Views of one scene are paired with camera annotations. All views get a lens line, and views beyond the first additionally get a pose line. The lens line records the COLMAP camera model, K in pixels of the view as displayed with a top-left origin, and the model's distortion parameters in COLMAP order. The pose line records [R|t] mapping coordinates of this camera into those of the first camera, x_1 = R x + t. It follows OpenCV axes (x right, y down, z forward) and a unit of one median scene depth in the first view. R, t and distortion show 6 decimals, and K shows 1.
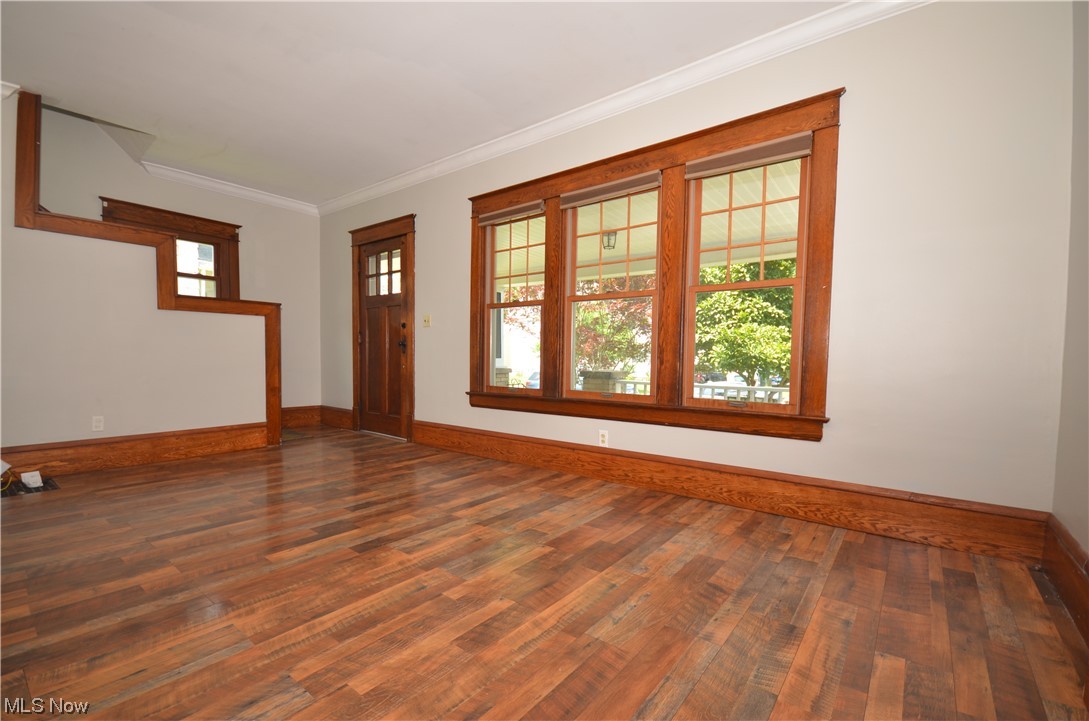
lens RADIAL K [[476.5, 0, 541.5], [0, 476.5, 363.6], [0, 0, 1]] dist [-0.000331, -0.004997]
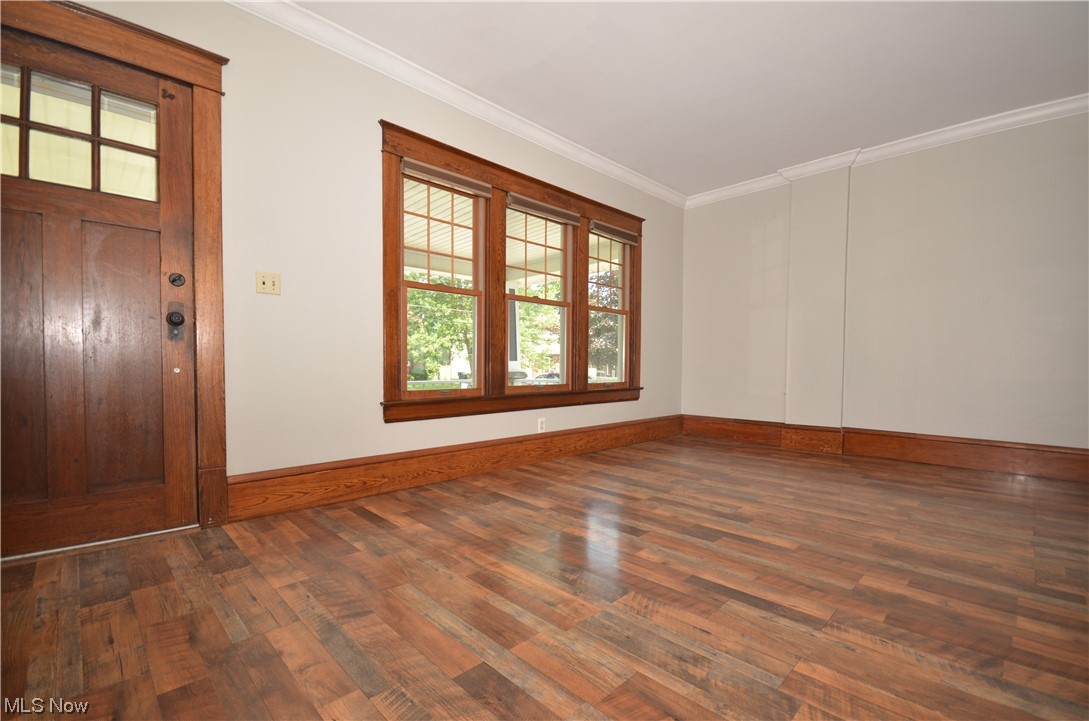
lens RADIAL K [[476.5, 0, 547.2], [0, 476.5, 360.4], [0, 0, 1]] dist [-0.000331, -0.004997]
pose [[0.118983, -0.001386, 0.992895, -1.068890], [0.009640, 0.999954, 0.000240, 0.002244], [-0.992849, 0.009543, 0.118991, 0.908974]]
